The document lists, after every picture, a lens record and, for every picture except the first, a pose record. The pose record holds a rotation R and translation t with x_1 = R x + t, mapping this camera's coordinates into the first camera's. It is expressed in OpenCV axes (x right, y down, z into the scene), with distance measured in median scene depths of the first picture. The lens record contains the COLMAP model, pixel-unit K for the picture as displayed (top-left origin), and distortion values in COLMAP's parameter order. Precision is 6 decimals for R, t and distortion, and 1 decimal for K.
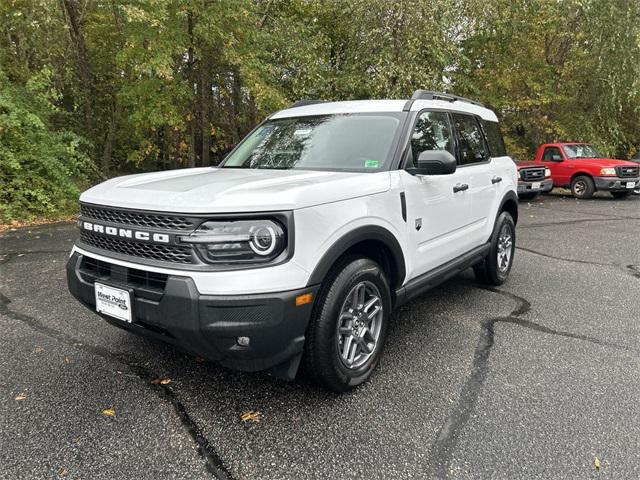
lens RADIAL K [[484.9, 0, 314.0], [0, 484.9, 239.1], [0, 0, 1]] dist [0.028868, -0.012549]
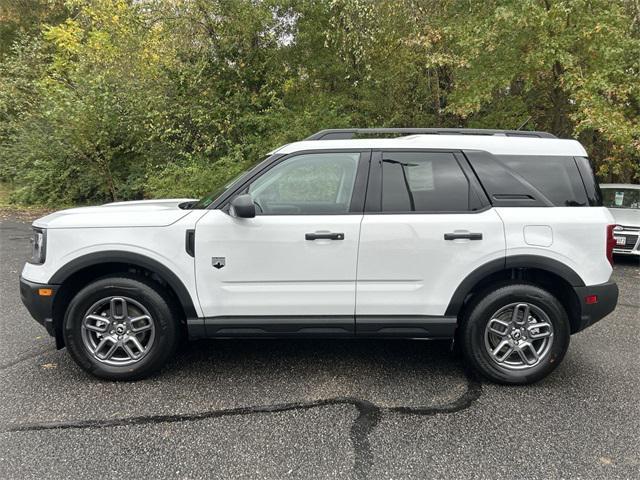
lens RADIAL K [[482.6, 0, 320.0], [0, 482.6, 240.0], [0, 0, 1]] dist [0.036204, -0.029192]
pose [[0.627875, 0.116130, -0.769602, 1.159314], [-0.161111, 0.986782, 0.017460, -0.133955], [0.761457, 0.113029, 0.638285, 0.510207]]
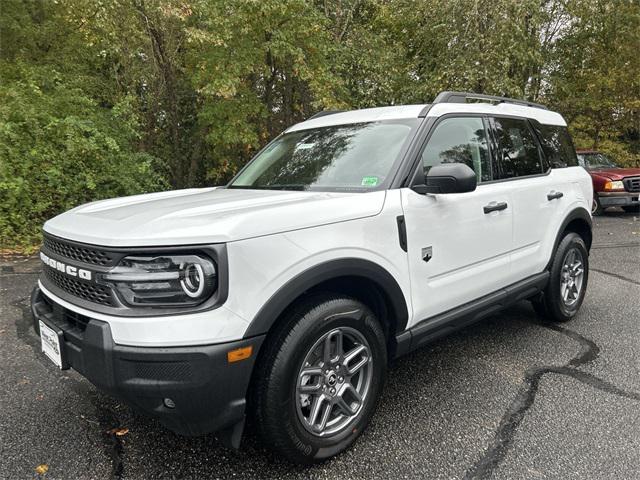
lens RADIAL K [[482.6, 0, 320.0], [0, 482.6, 240.0], [0, 0, 1]] dist [0.036204, -0.029192]
pose [[0.983408, 0.002403, -0.181394, 0.188637], [-0.006860, 0.999690, -0.023946, -0.034523], [0.181280, 0.024793, 0.983119, 0.171217]]
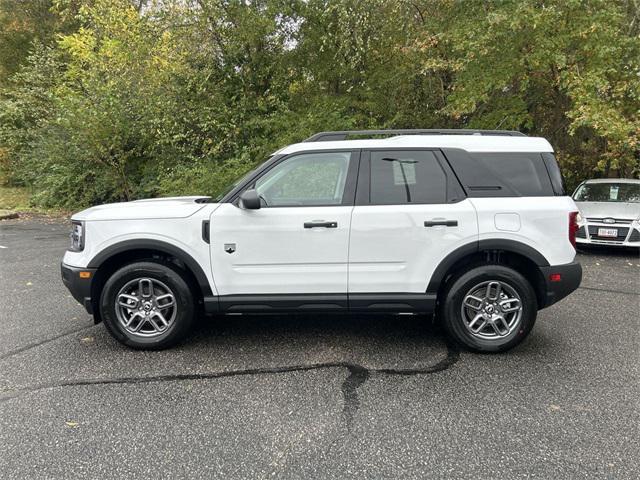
lens RADIAL K [[484.9, 0, 314.0], [0, 484.9, 239.1], [0, 0, 1]] dist [0.028868, -0.012549]
pose [[0.606228, 0.105533, -0.788258, 1.318677], [-0.149200, 0.988650, 0.017616, -0.108100], [0.781170, 0.106929, 0.615093, 0.423141]]
